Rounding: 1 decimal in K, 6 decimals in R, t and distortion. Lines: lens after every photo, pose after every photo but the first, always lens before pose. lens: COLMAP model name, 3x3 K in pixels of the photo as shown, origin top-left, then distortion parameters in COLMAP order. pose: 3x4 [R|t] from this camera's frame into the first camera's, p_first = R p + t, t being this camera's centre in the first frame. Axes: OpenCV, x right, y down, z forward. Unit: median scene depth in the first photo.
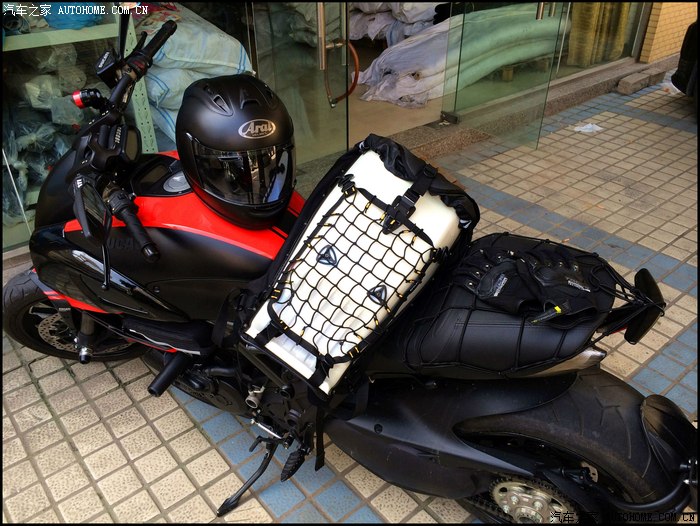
lens RADIAL K [[590.9, 0, 350.0], [0, 590.9, 263.0], [0, 0, 1]] dist [0.092661, -0.130764]
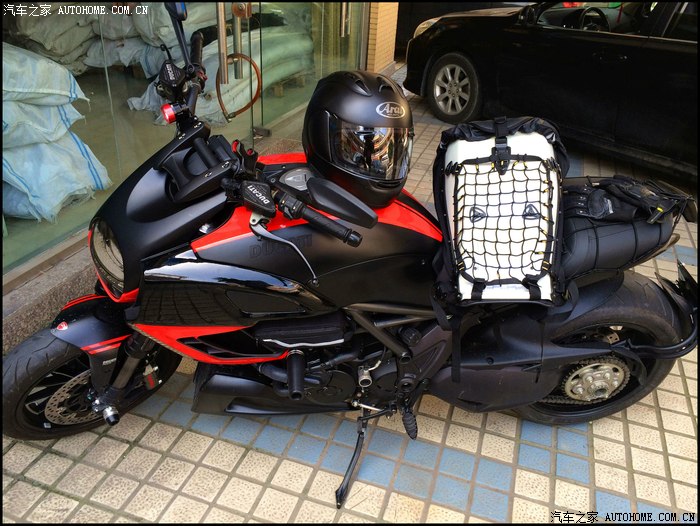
lens RADIAL K [[590.9, 0, 350.0], [0, 590.9, 263.0], [0, 0, 1]] dist [0.092661, -0.130764]
pose [[0.851739, -0.209999, 0.480042, -0.516482], [0.230987, 0.972830, 0.015735, 0.004044], [-0.470304, 0.097481, 0.877104, 0.049670]]
